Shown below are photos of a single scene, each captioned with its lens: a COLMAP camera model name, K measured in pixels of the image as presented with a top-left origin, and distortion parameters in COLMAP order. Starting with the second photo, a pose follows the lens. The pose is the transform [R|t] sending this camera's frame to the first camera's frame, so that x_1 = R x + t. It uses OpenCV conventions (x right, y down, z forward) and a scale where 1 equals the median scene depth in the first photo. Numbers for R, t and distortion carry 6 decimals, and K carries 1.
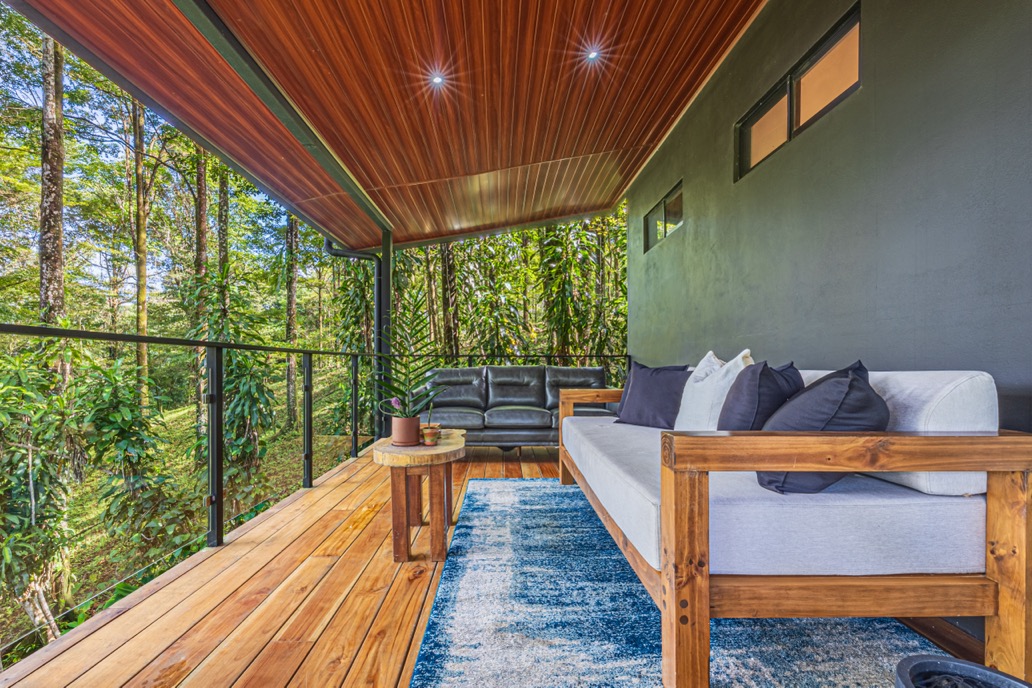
lens RADIAL K [[415.3, 0, 501.9], [0, 415.3, 371.0], [0, 0, 1]] dist [-0.001761, -0.000212]
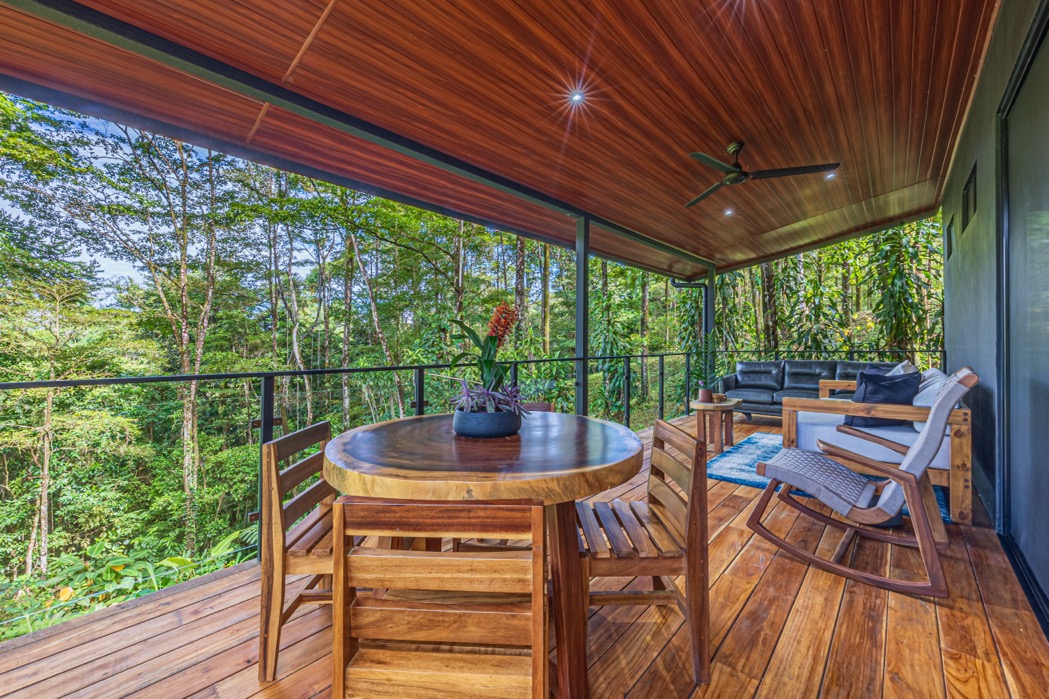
lens RADIAL K [[404.4, 0, 522.9], [0, 404.4, 353.3], [0, 0, 1]] dist [-0.002029, -0.000191]
pose [[0.728273, -0.001321, -0.685286, 0.257368], [0.005252, 0.999980, 0.003655, -0.045629], [0.685267, -0.006261, 0.728265, -0.593189]]
